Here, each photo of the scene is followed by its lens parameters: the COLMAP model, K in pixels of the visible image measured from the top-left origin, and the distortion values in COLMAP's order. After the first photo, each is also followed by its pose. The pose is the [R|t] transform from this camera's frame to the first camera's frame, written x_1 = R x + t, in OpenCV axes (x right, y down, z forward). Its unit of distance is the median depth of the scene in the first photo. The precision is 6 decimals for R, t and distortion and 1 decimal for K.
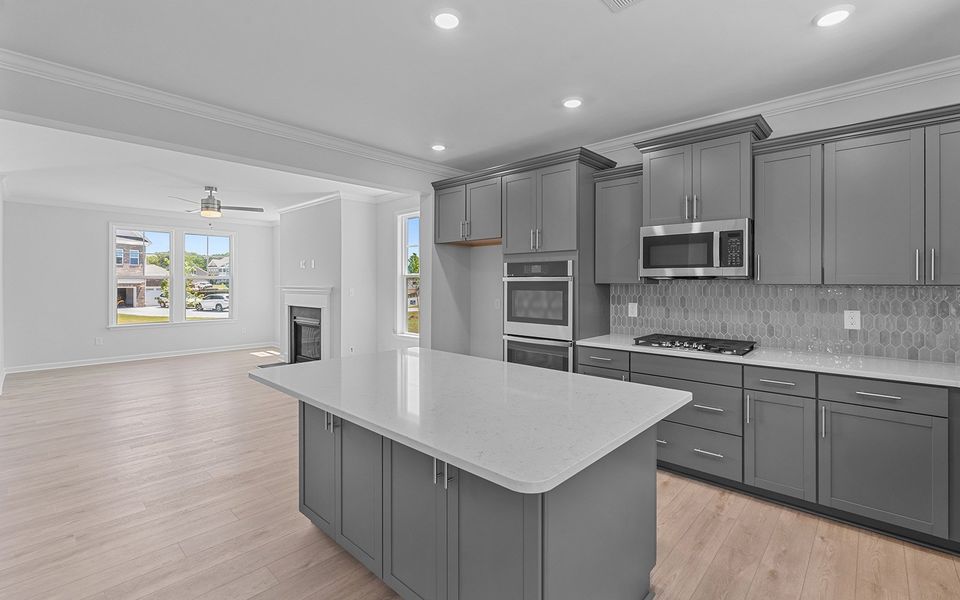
lens RADIAL K [[427.7, 0, 481.1], [0, 427.7, 280.4], [0, 0, 1]] dist [-0.004694, -0.000136]
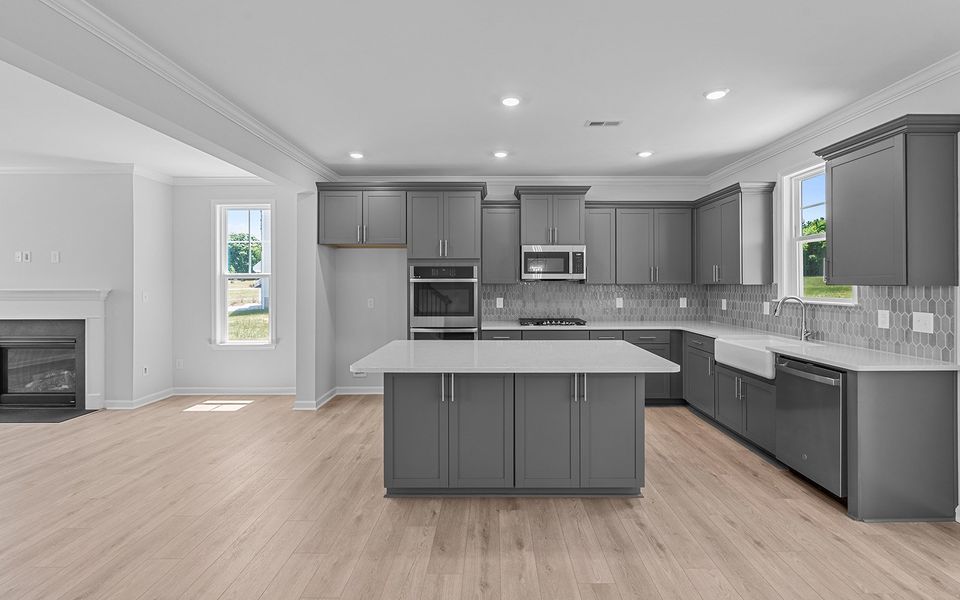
lens RADIAL K [[433.4, 0, 494.4], [0, 433.4, 282.1], [0, 0, 1]] dist [-0.000419, 0.000097]
pose [[0.732929, -0.000594, 0.680305, -0.645408], [-0.001542, 0.999996, 0.002535, -0.001802], [-0.680304, -0.002908, 0.732925, -0.019879]]
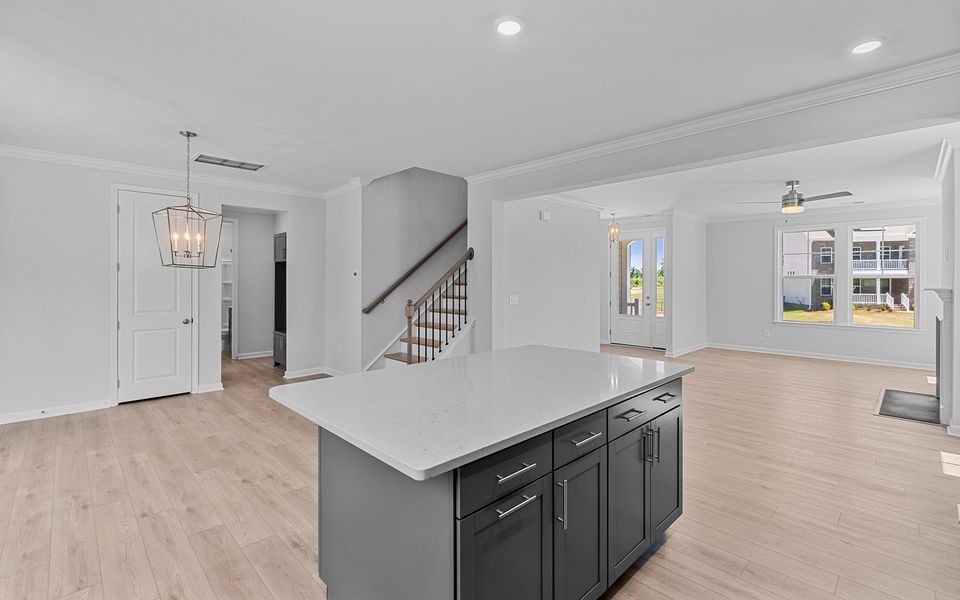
lens RADIAL K [[427.7, 0, 481.1], [0, 427.7, 280.4], [0, 0, 1]] dist [-0.004694, -0.000136]
pose [[-0.046541, -0.003591, -0.998910, 0.552346], [0.003736, 0.999986, -0.003769, 0.003853], [0.998909, -0.003907, -0.046527, 0.567997]]
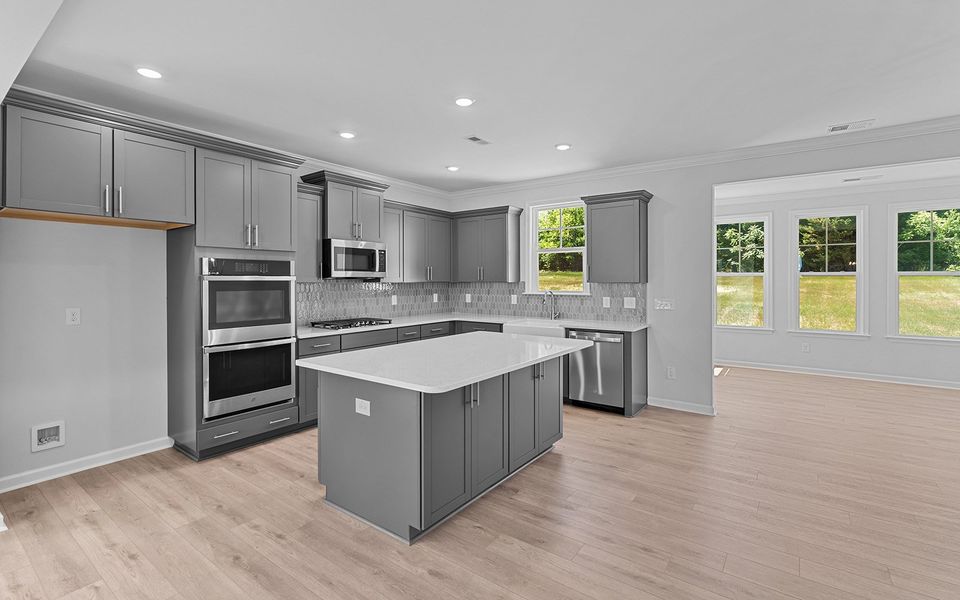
lens RADIAL K [[433.2, 0, 480.1], [0, 433.2, 280.2], [0, 0, 1]] dist [-0.002899, -0.000176]
pose [[-0.111610, -0.002220, 0.993750, -0.896873], [-0.004189, 0.999990, 0.001764, -0.002789], [-0.993743, -0.003966, -0.111618, 0.642066]]
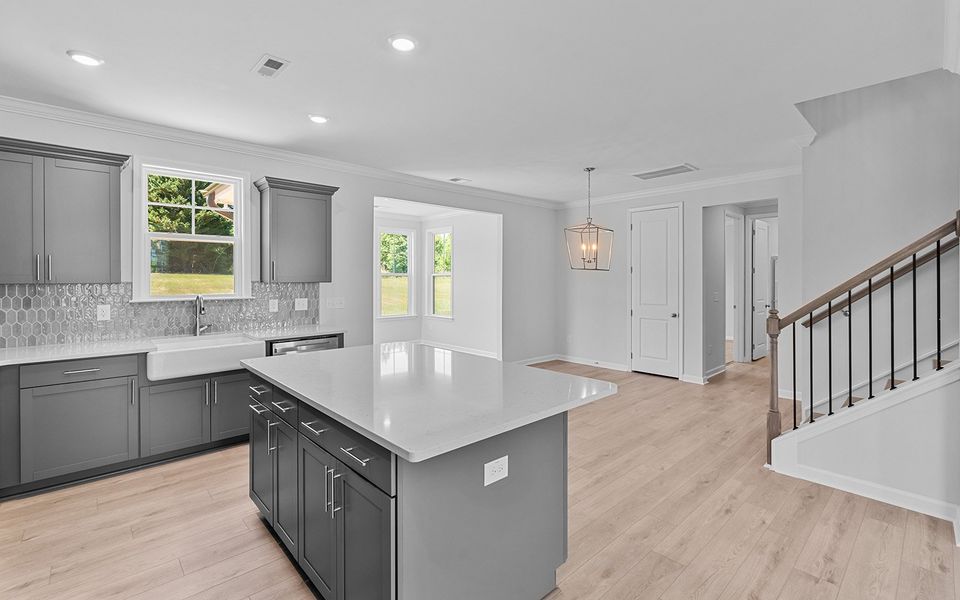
lens RADIAL K [[427.7, 0, 481.1], [0, 427.7, 280.4], [0, 0, 1]] dist [-0.004694, -0.000136]
pose [[-0.996730, -0.002024, 0.080775, -0.212527], [-0.001973, 0.999998, 0.000715, -0.002003], [-0.080776, 0.000553, -0.996732, 1.203069]]
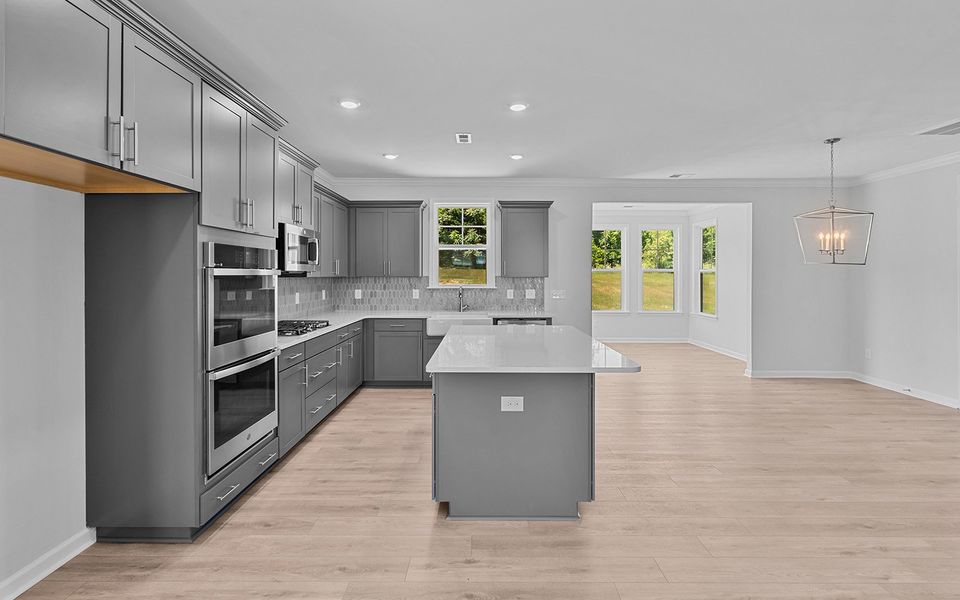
lens RADIAL K [[431.6, 0, 480.1], [0, 431.6, 274.1], [0, 0, 1]] dist [-0.001993, 0.000013]
pose [[-0.675036, -0.002359, 0.737781, -0.656835], [-0.005917, 0.999980, -0.002217, -0.001121], [-0.737761, -0.005862, -0.675037, 1.244919]]
